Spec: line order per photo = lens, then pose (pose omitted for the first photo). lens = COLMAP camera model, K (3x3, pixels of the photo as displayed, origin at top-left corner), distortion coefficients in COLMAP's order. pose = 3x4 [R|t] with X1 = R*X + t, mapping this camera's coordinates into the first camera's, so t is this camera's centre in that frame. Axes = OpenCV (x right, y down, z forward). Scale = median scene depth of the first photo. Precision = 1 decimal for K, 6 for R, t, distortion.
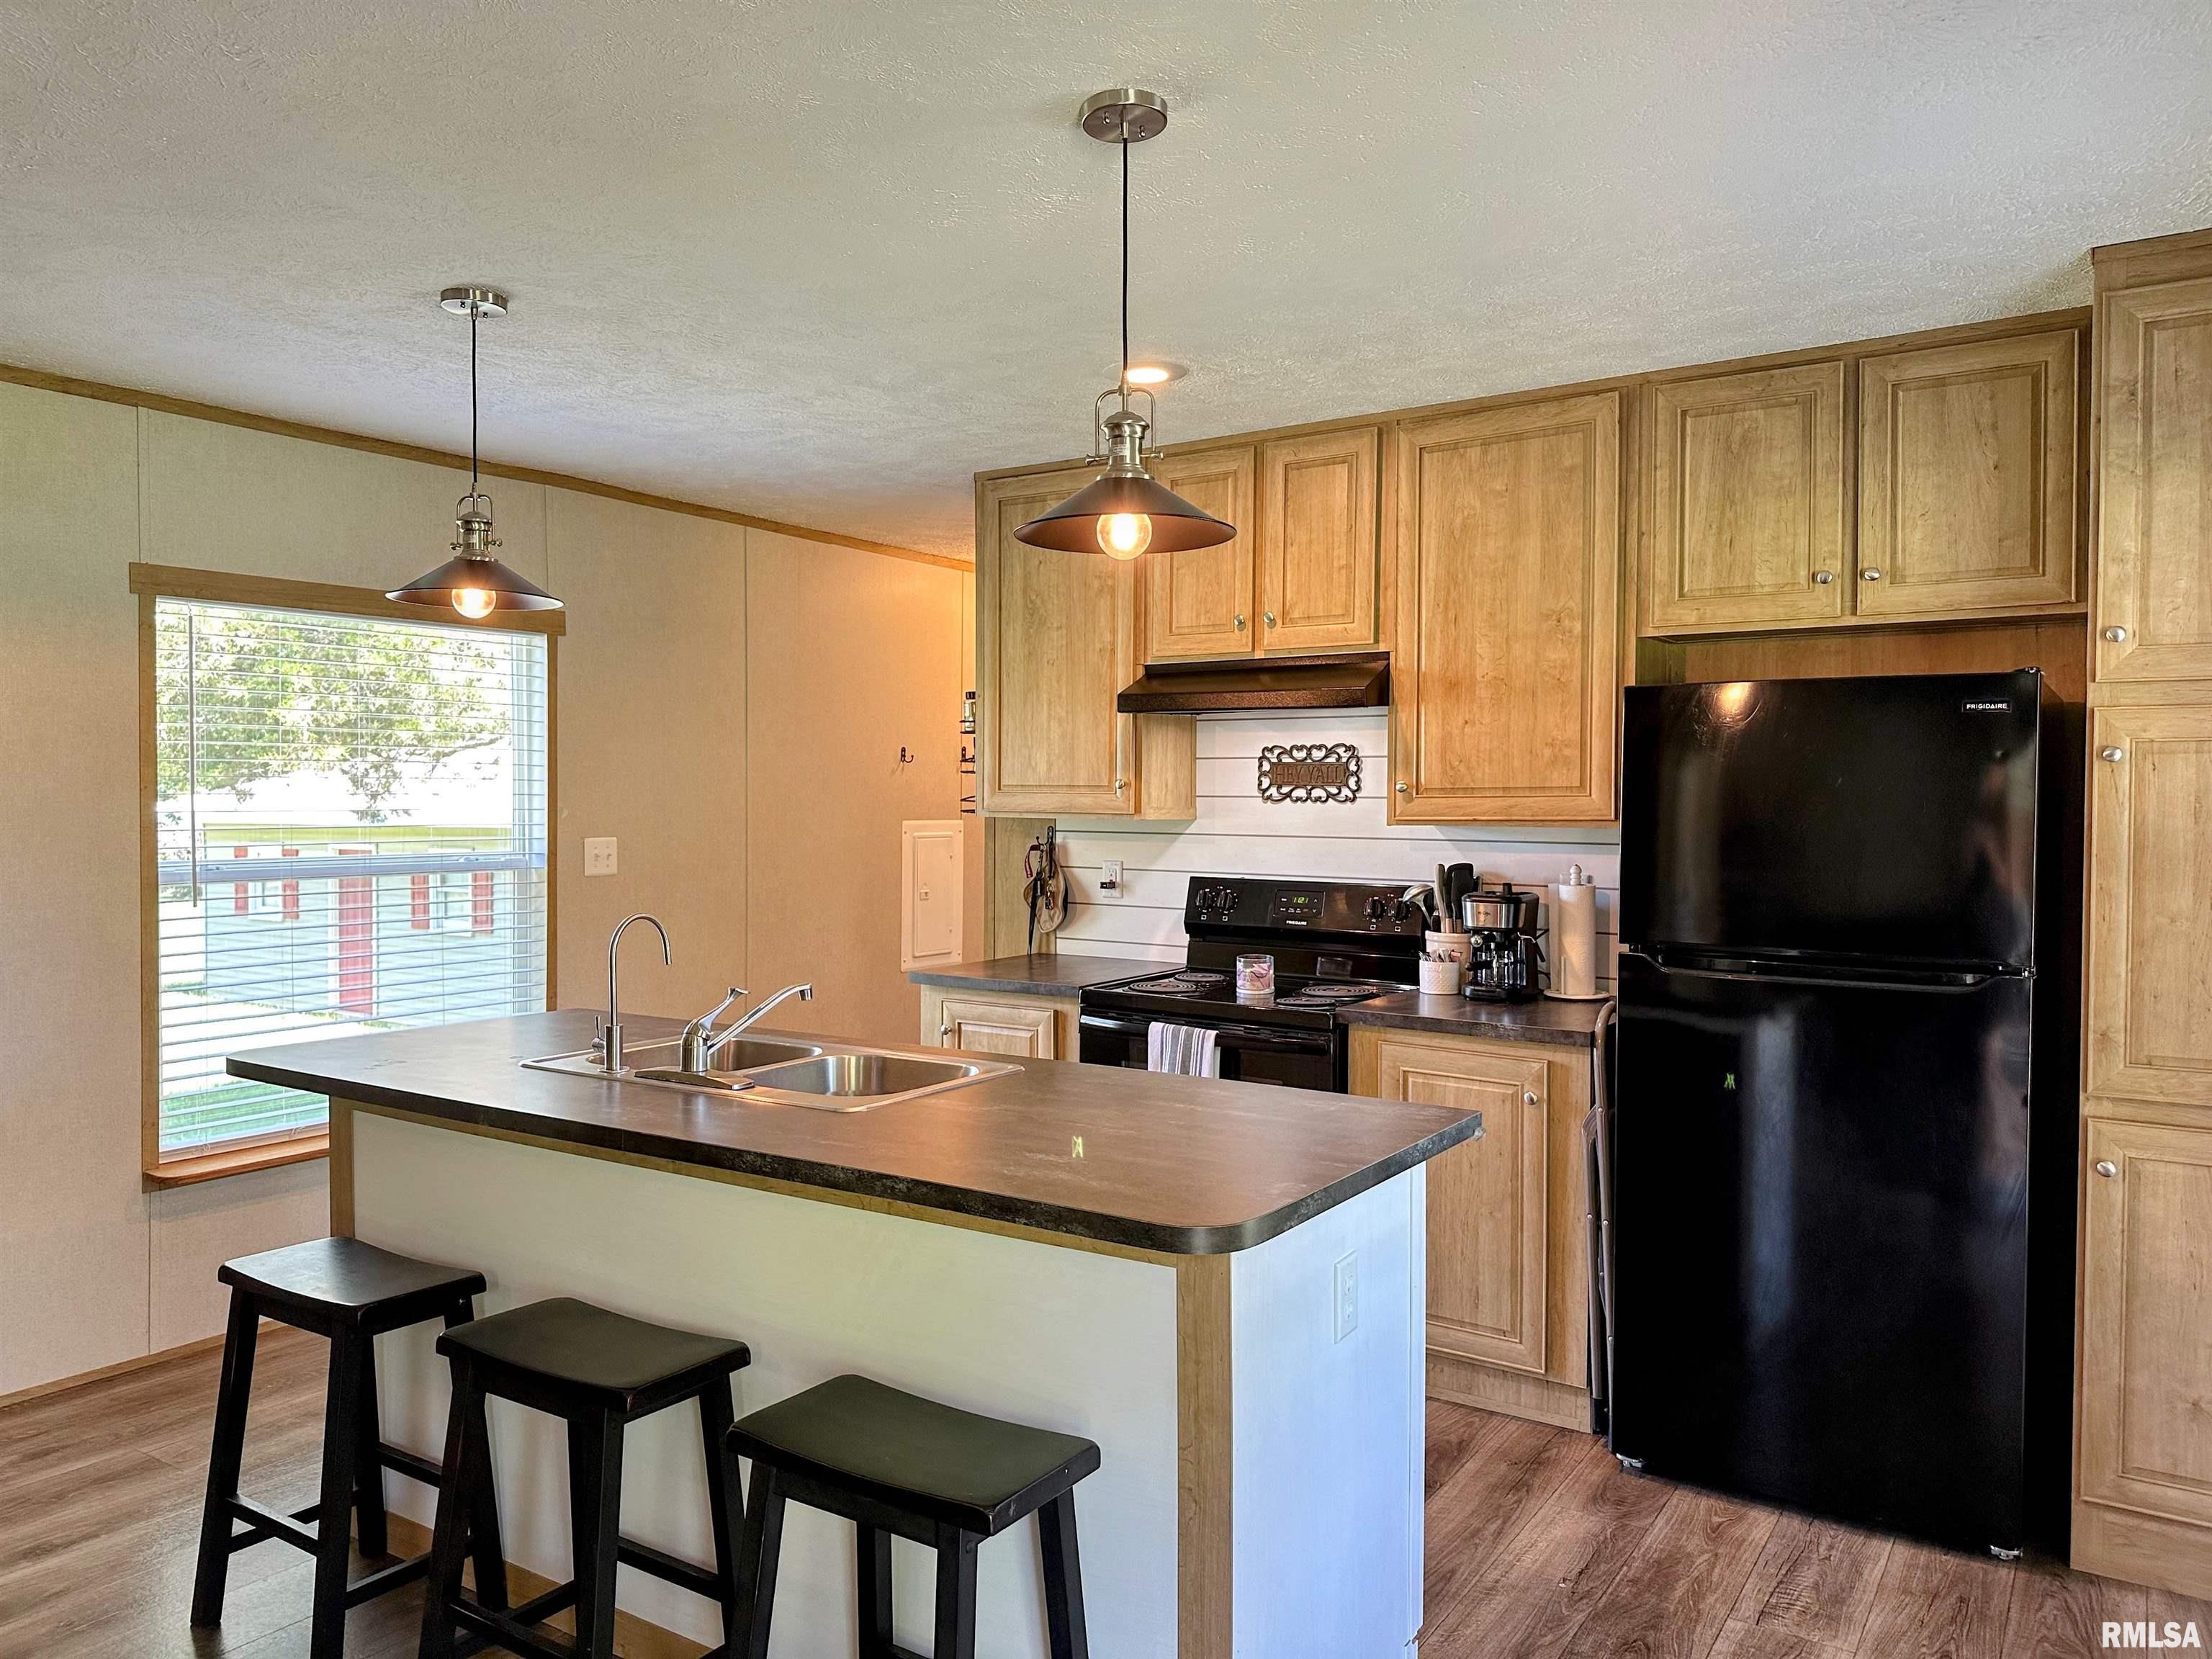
lens RADIAL K [[1551.2, 0, 1106.0], [0, 1551.2, 829.5], [0, 0, 1]] dist [0.128914, -0.249662]
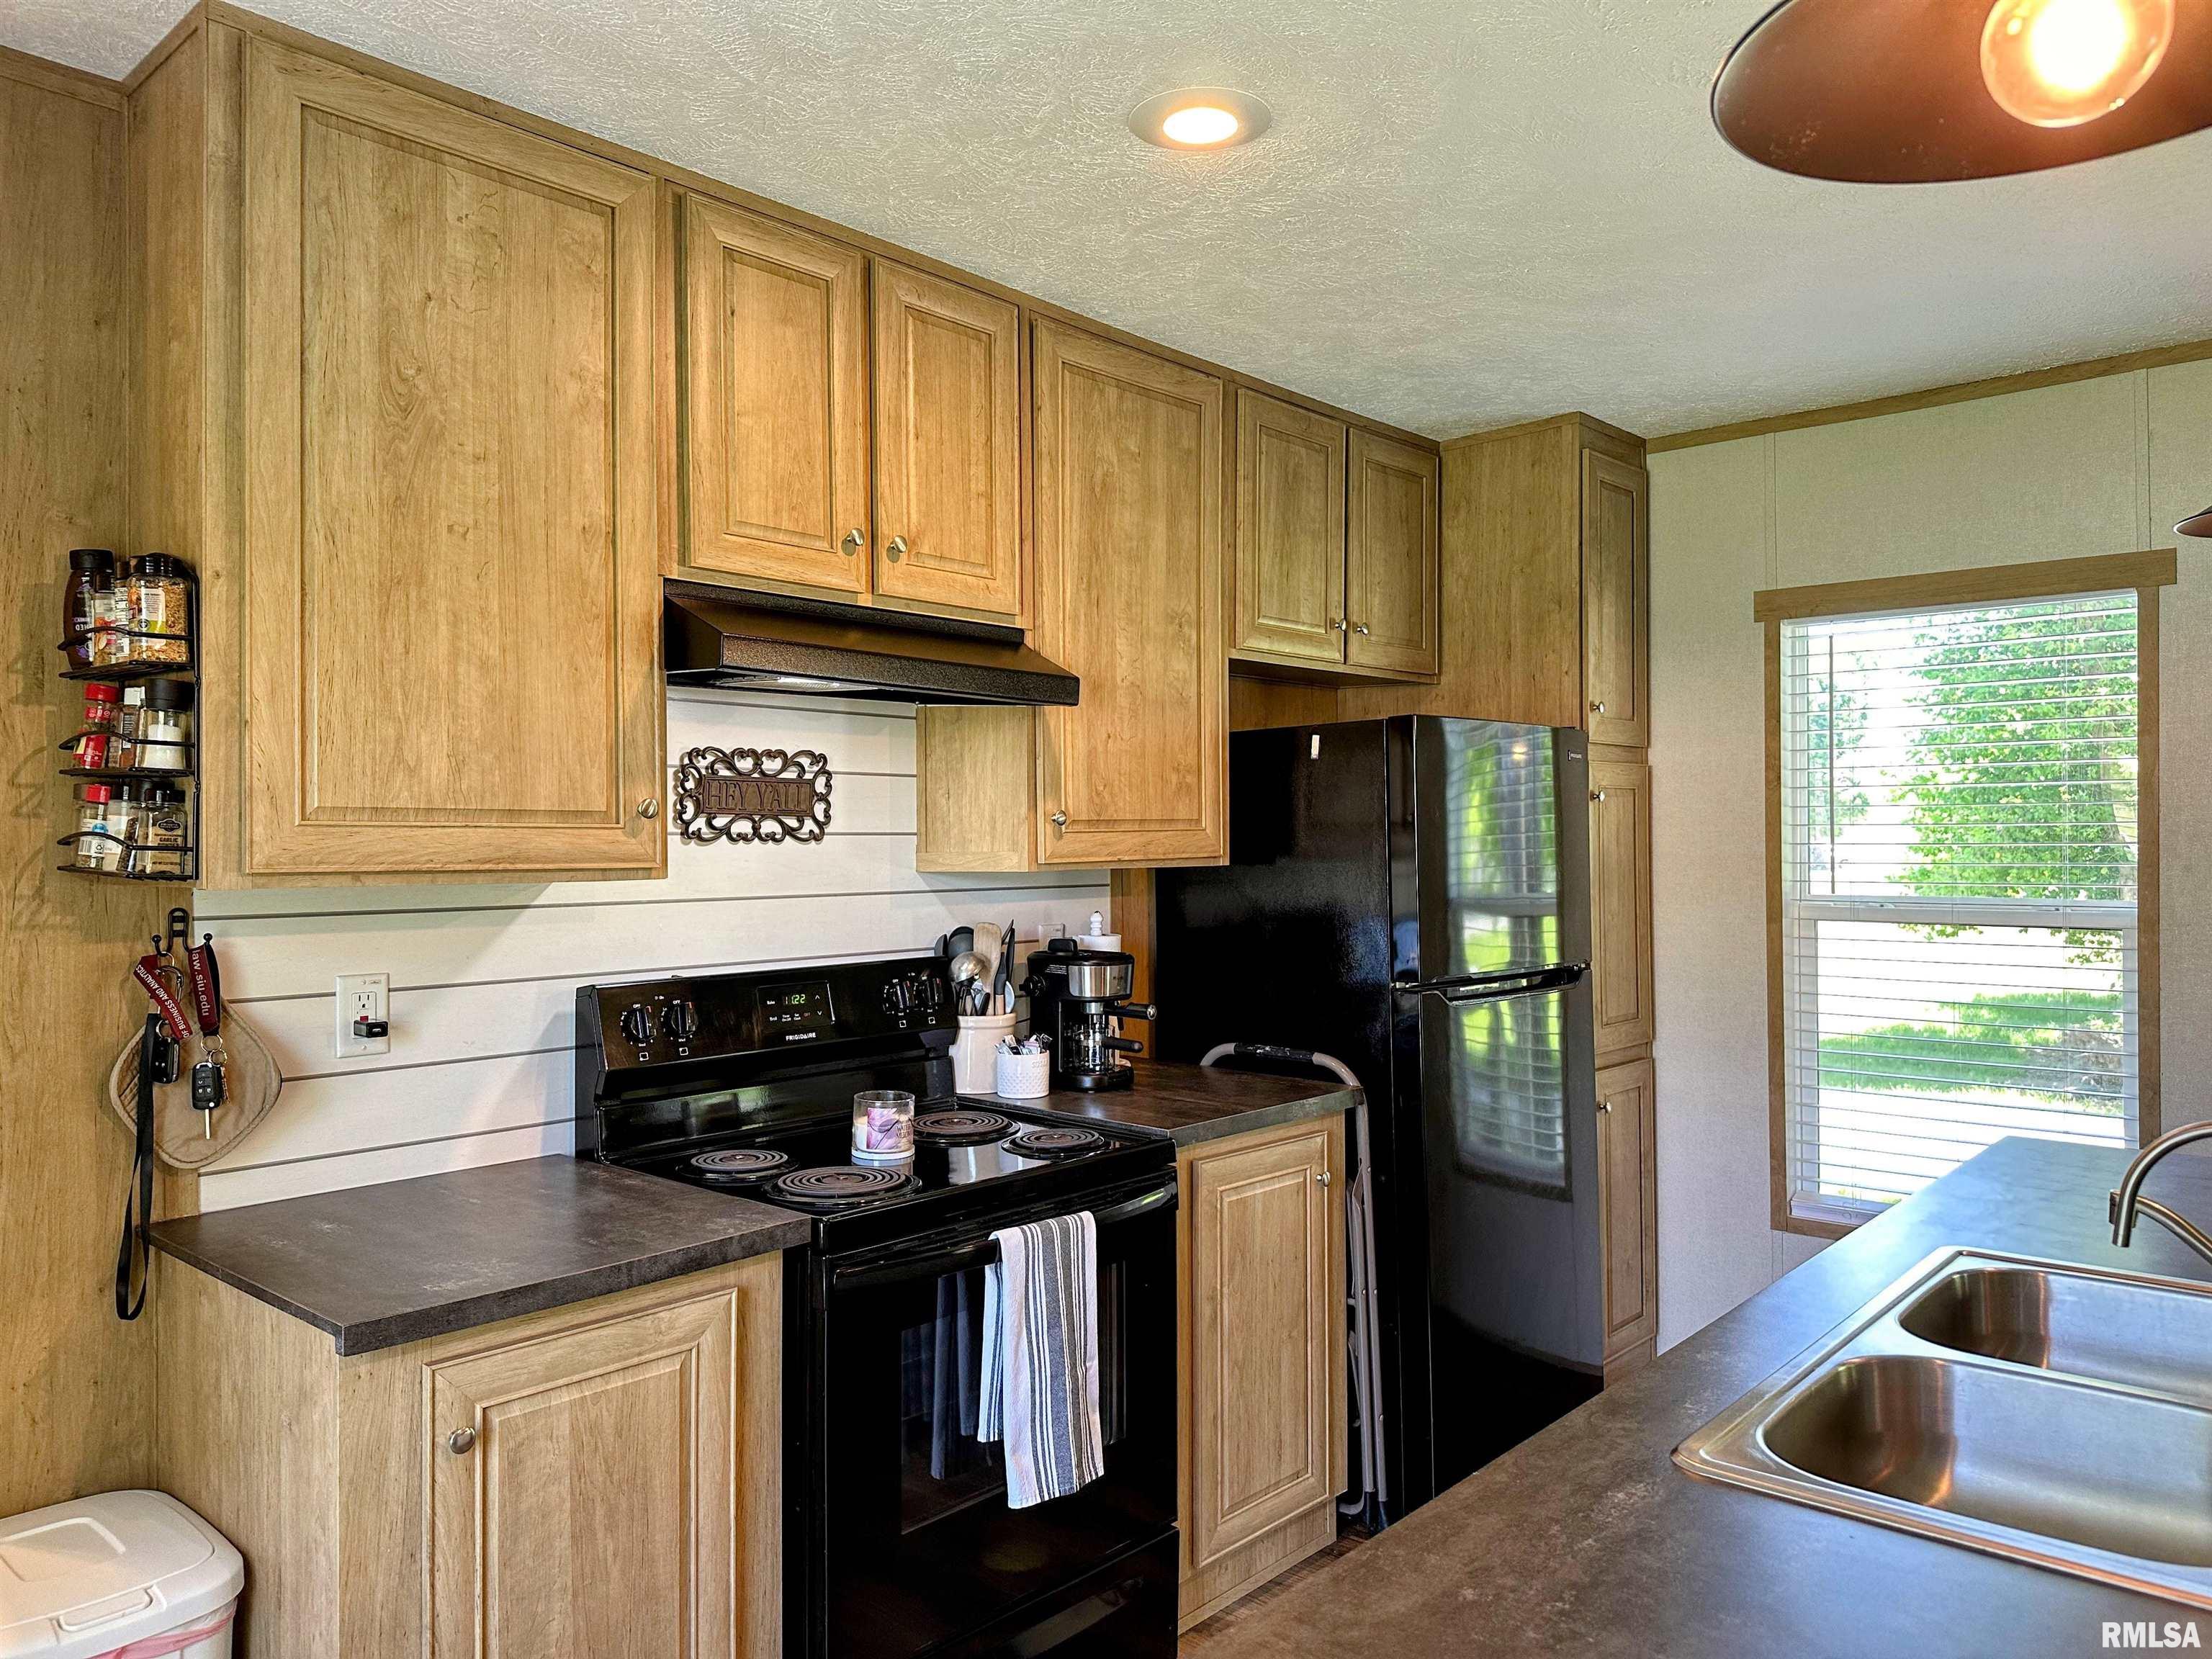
lens RADIAL K [[1551.2, 0, 1106.0], [0, 1551.2, 829.5], [0, 0, 1]] dist [0.128914, -0.249662]
pose [[0.126145, -0.001047, 0.992011, -0.494654], [0.025113, 0.999682, -0.002138, -0.018702], [-0.991694, 0.025182, 0.126131, 0.828975]]
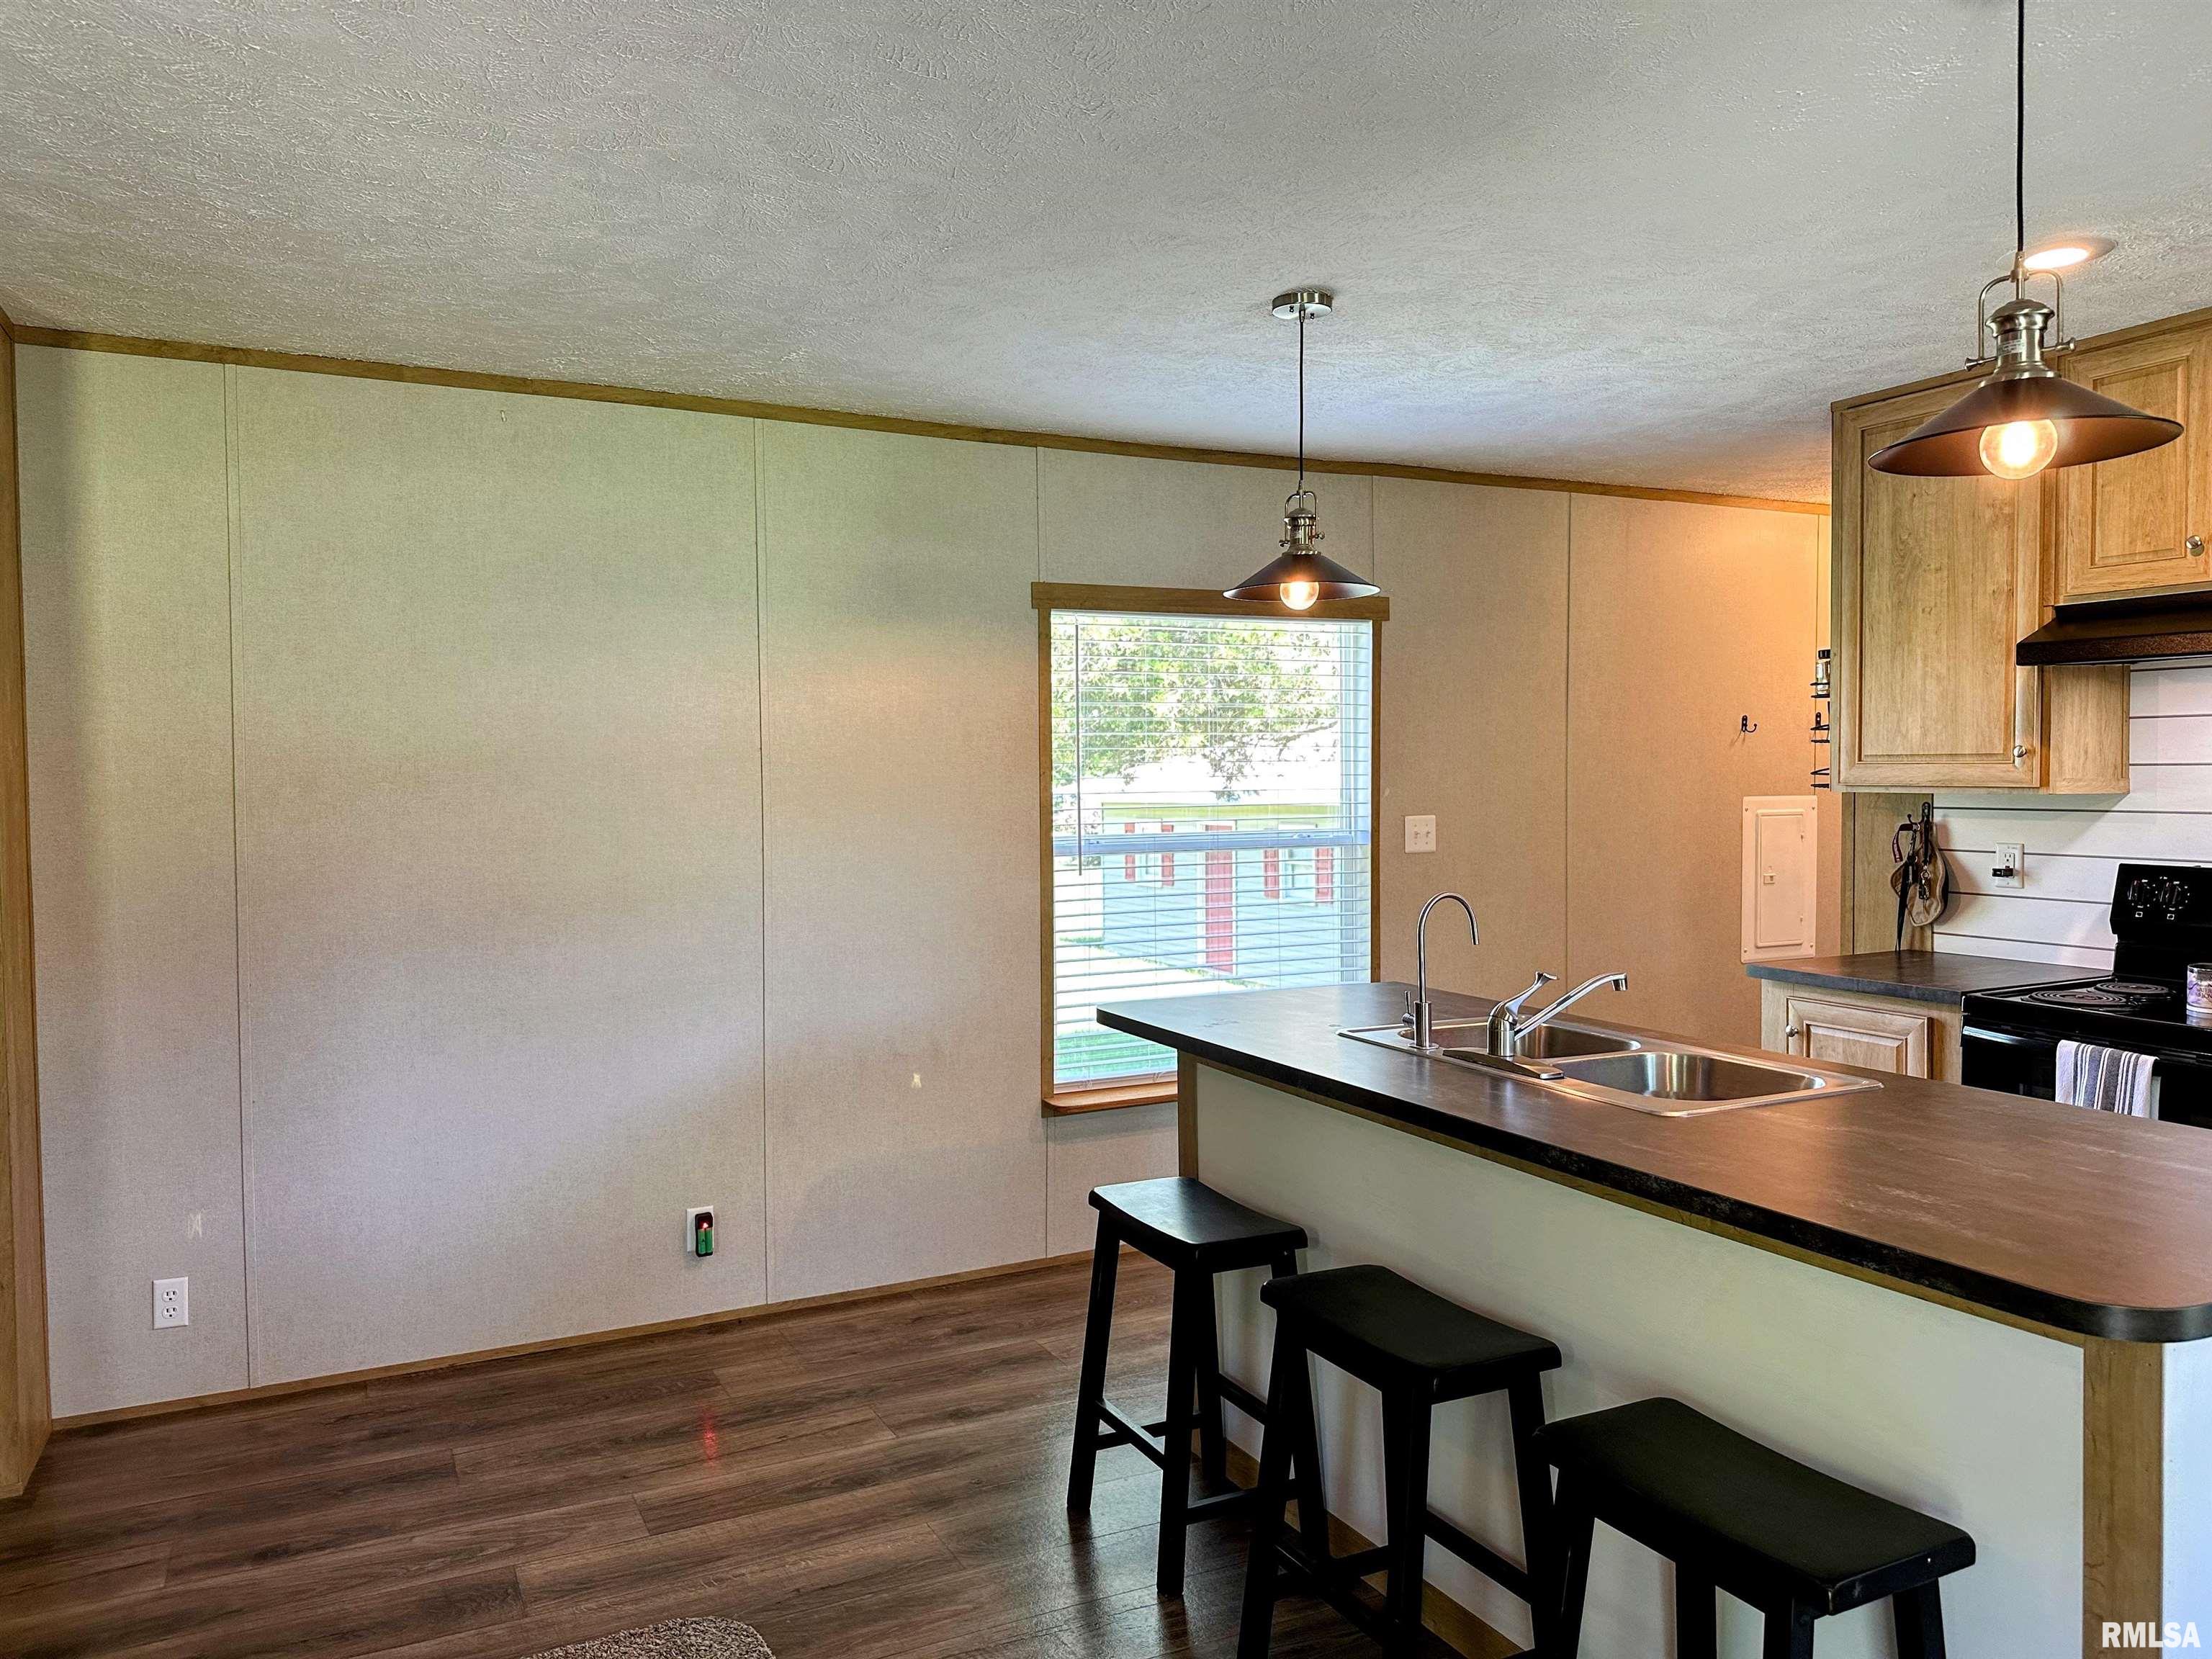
lens RADIAL K [[1550.8, 0, 1074.3], [0, 1550.8, 829.6], [0, 0, 1]] dist [0.068740, -0.109003]
pose [[0.858746, 0.003724, -0.512387, 0.004270], [0.003876, 0.999898, 0.013763, -0.000920], [0.512386, -0.013805, 0.858644, 0.019388]]
